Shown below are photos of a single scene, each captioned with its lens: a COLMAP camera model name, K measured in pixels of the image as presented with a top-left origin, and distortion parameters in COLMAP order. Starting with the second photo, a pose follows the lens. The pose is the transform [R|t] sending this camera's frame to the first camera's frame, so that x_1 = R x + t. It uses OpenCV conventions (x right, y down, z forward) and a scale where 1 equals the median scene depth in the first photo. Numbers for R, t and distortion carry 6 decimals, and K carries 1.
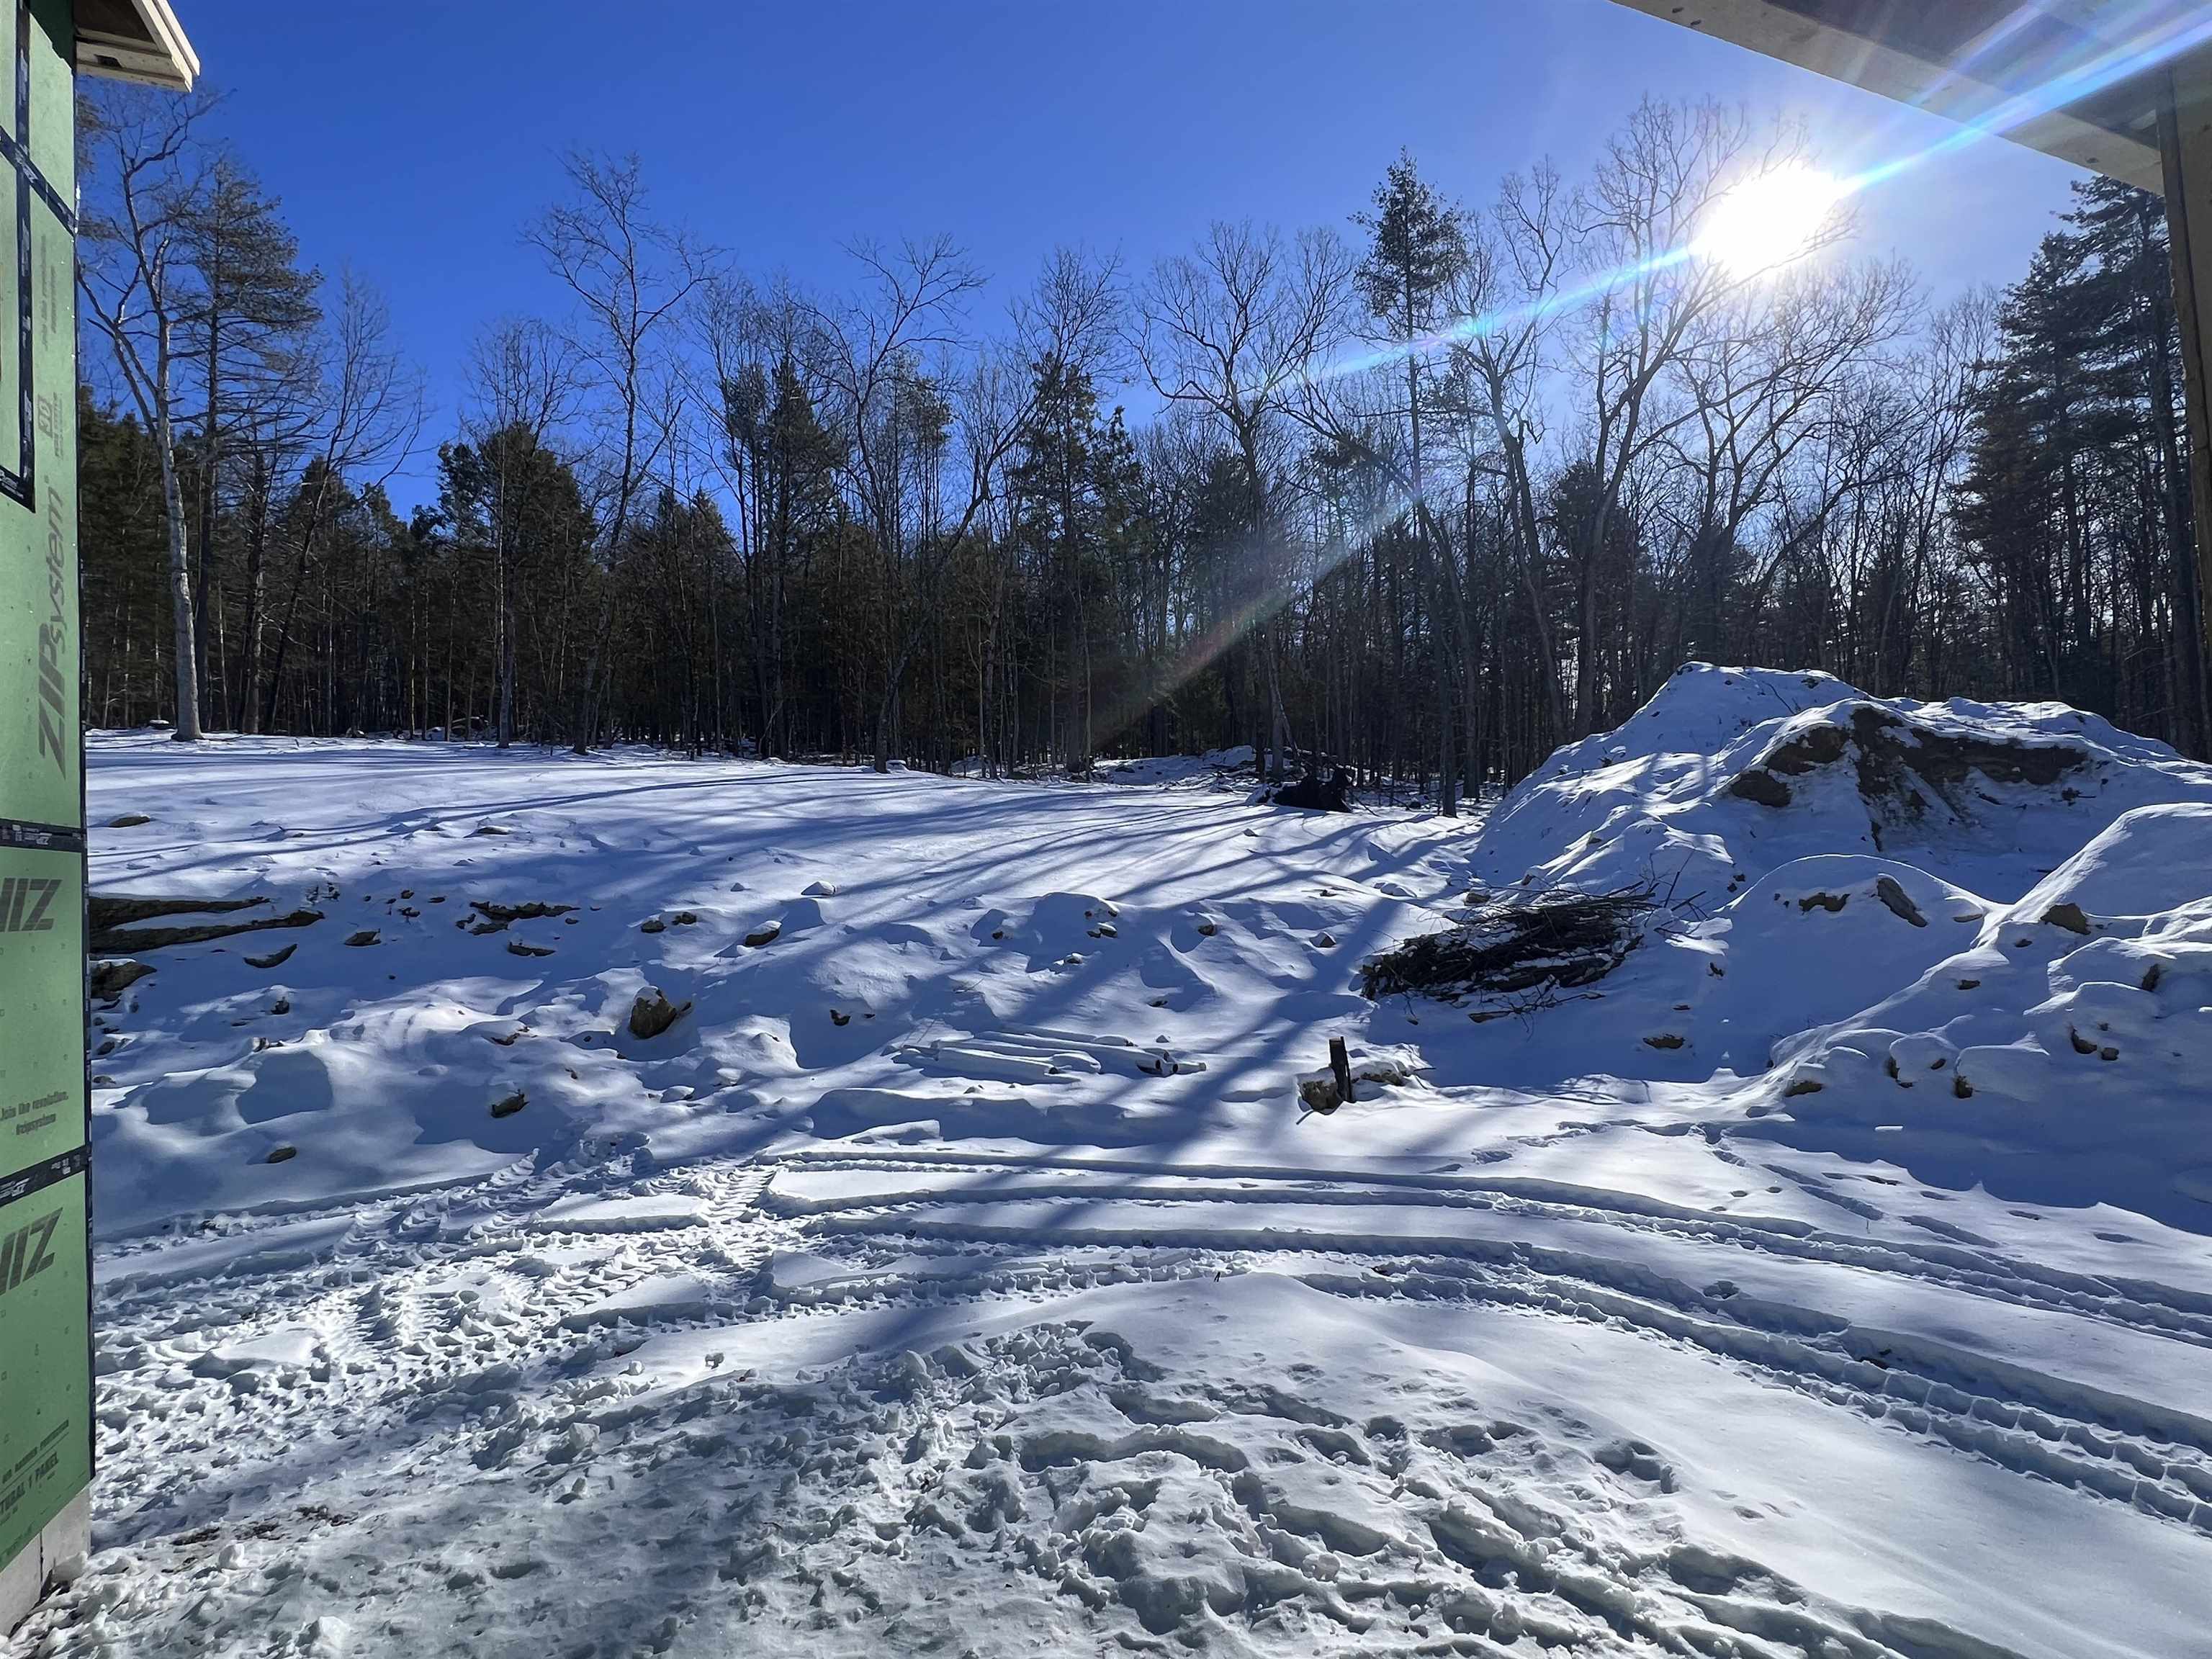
lens RADIAL K [[1088.1, 0, 1106.0], [0, 1088.1, 829.5], [0, 0, 1]] dist [-0.003050, -0.000775]
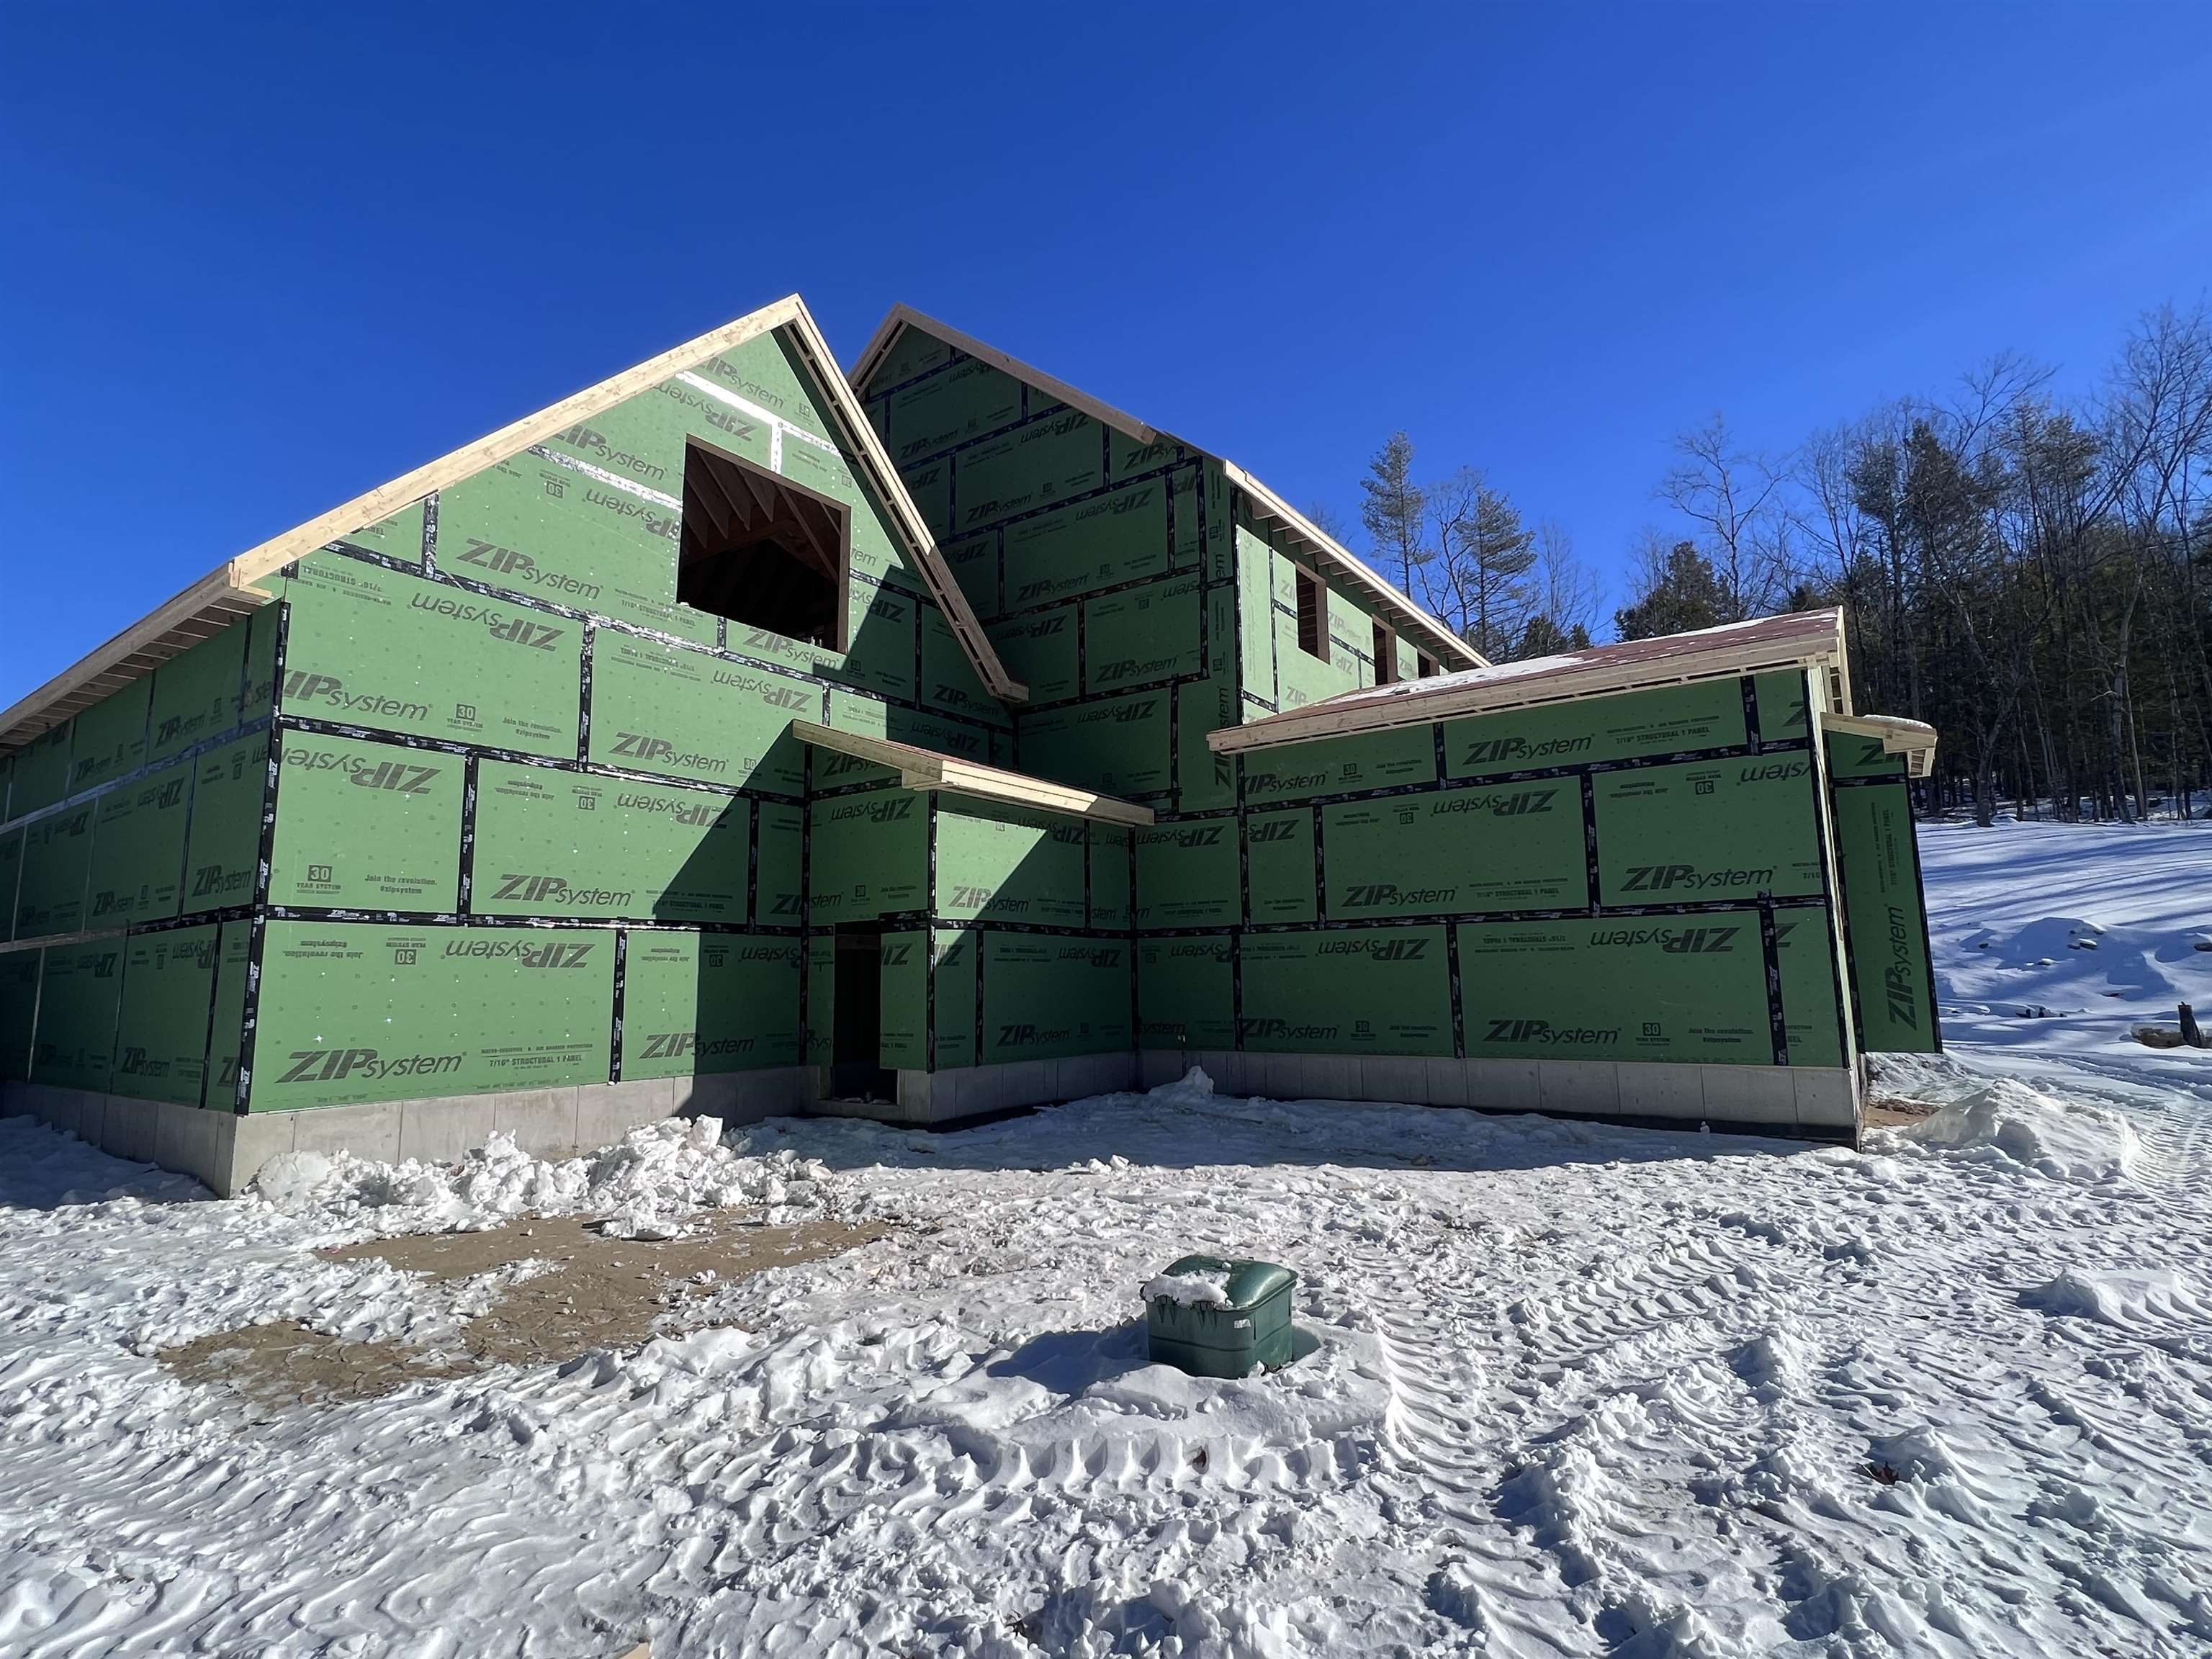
lens RADIAL K [[1088.1, 0, 1106.0], [0, 1088.1, 829.5], [0, 0, 1]] dist [-0.003050, -0.000775]
pose [[0.532619, -0.073958, -0.843117, 0.488690], [0.025899, 0.997132, -0.071108, 0.015081], [0.845959, 0.016038, 0.533007, -0.733911]]
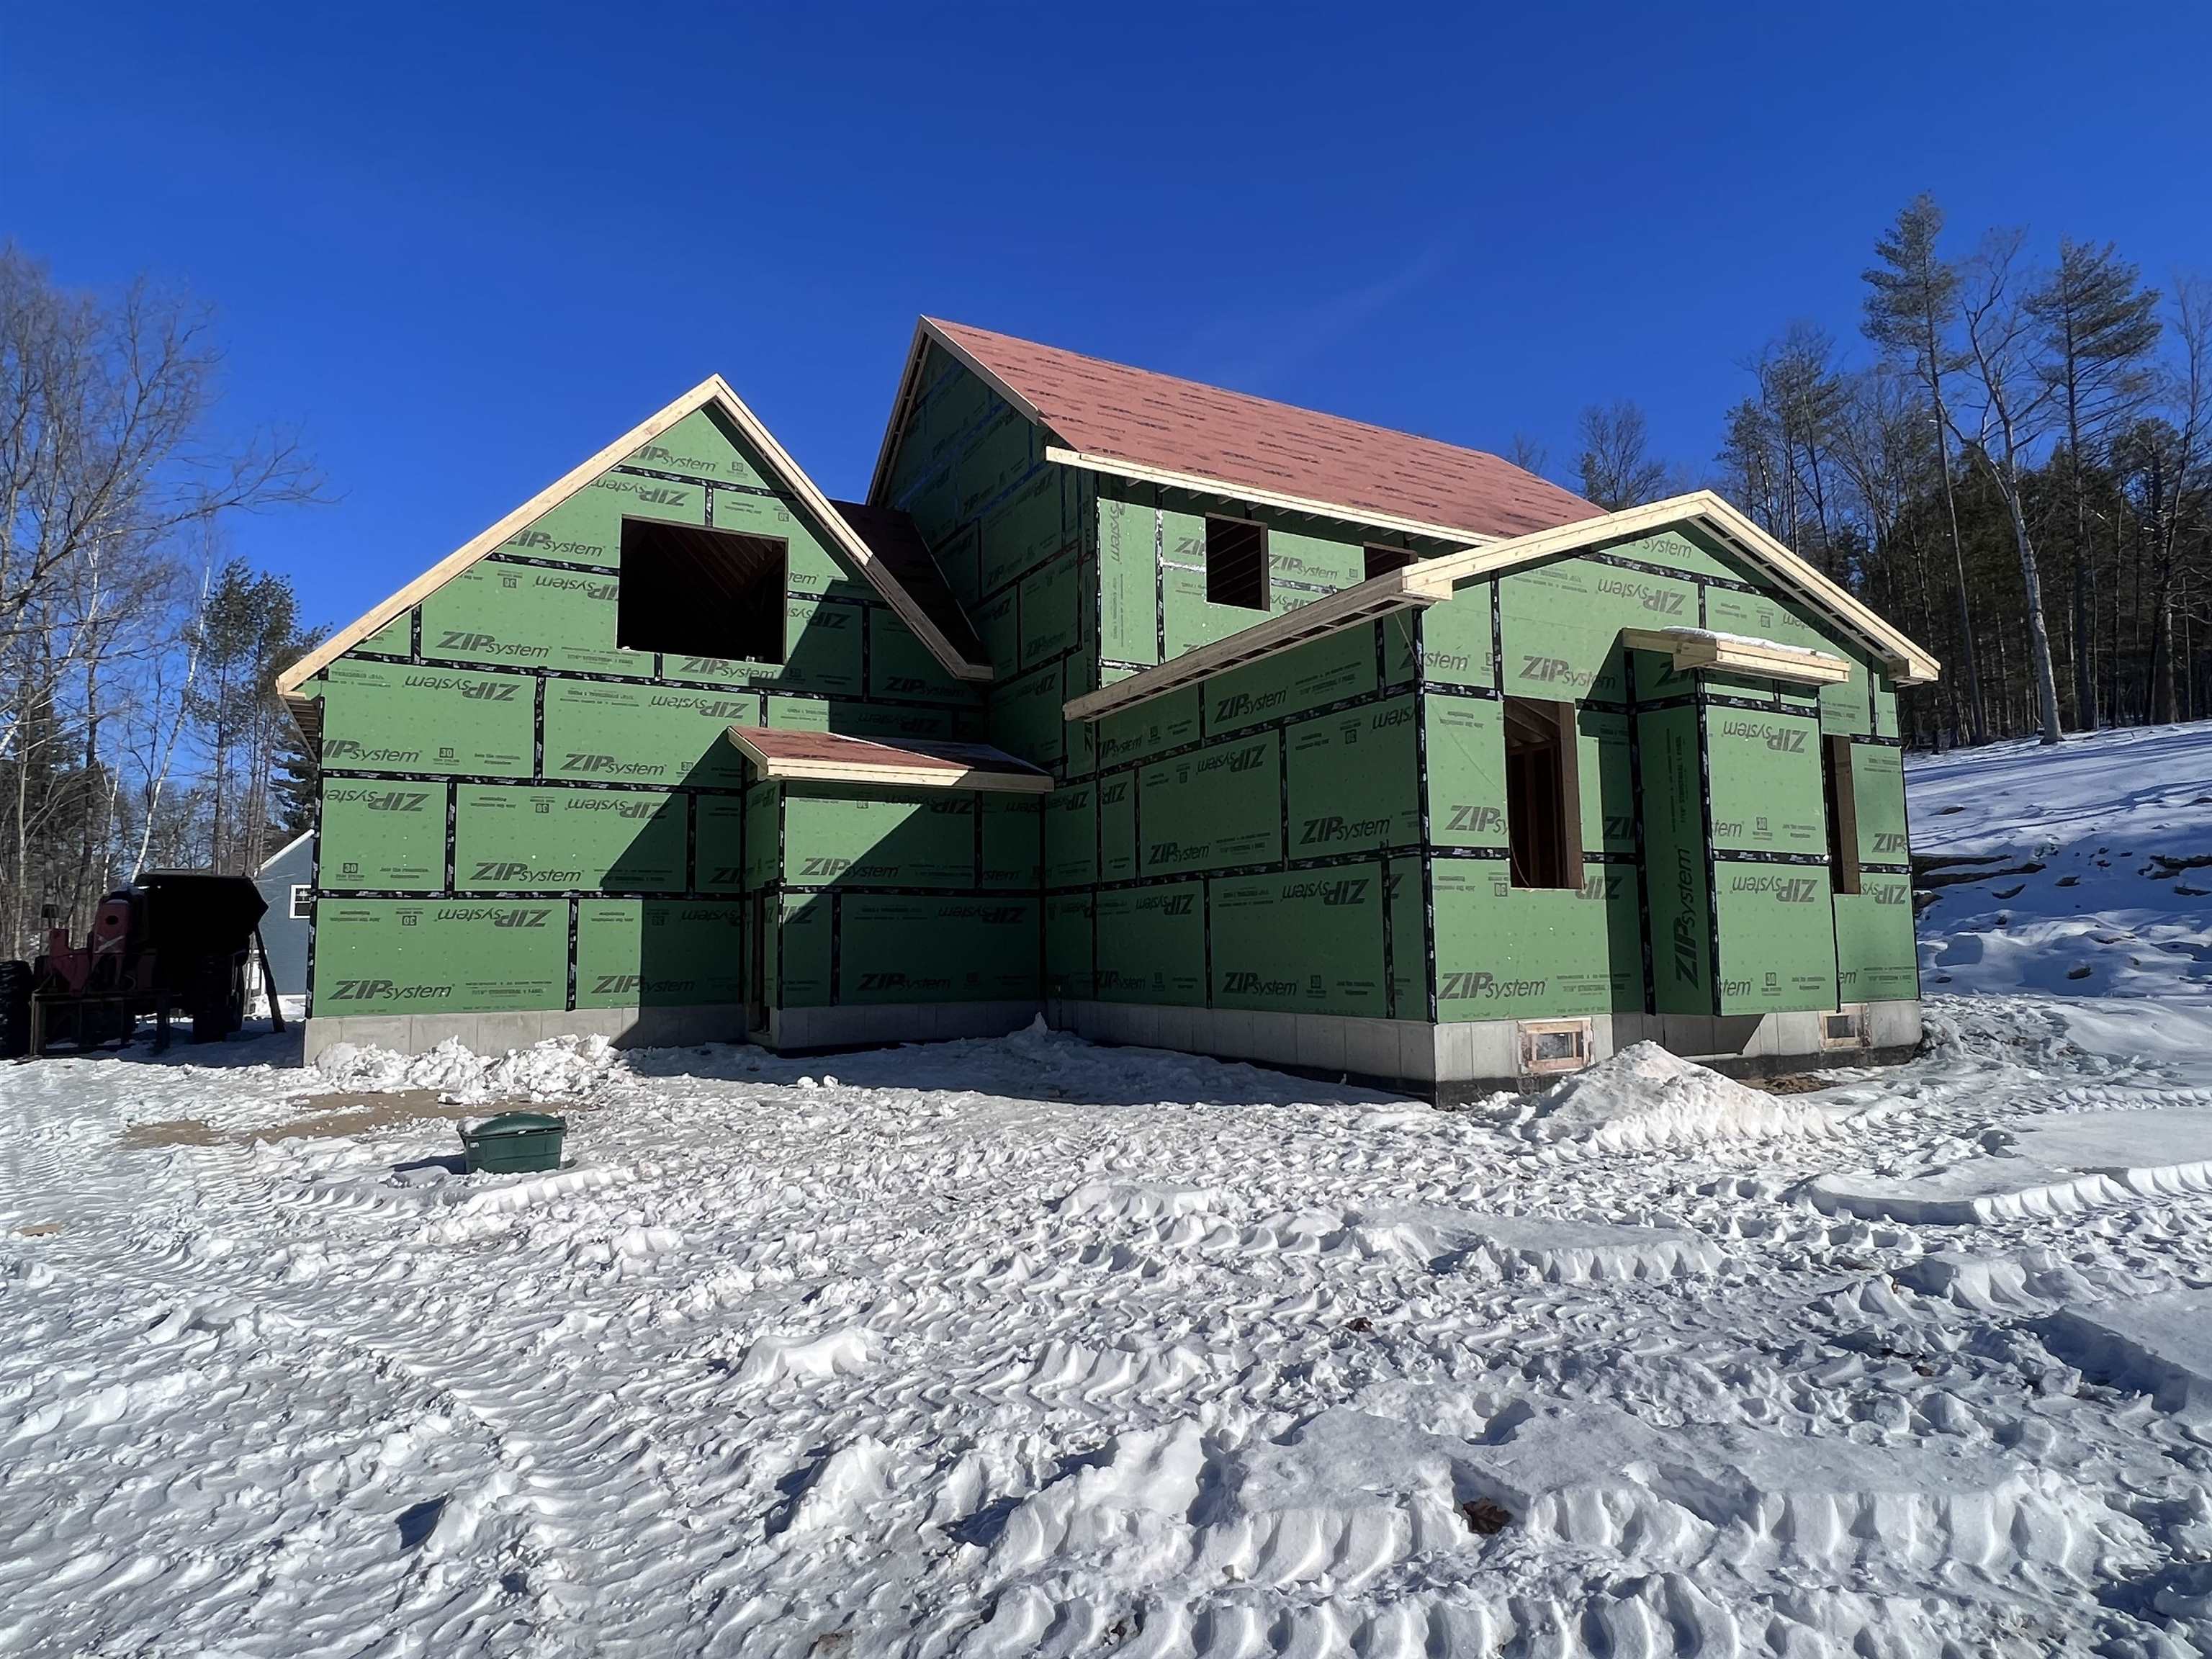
lens RADIAL K [[1238.1, 0, 1106.0], [0, 1238.1, 829.5], [0, 0, 1]] dist [-0.003419, -0.001153]
pose [[0.107437, -0.045585, -0.993166, 0.748960], [0.054439, 0.997719, -0.039905, 0.025117], [0.992720, -0.049780, 0.109674, -0.412808]]
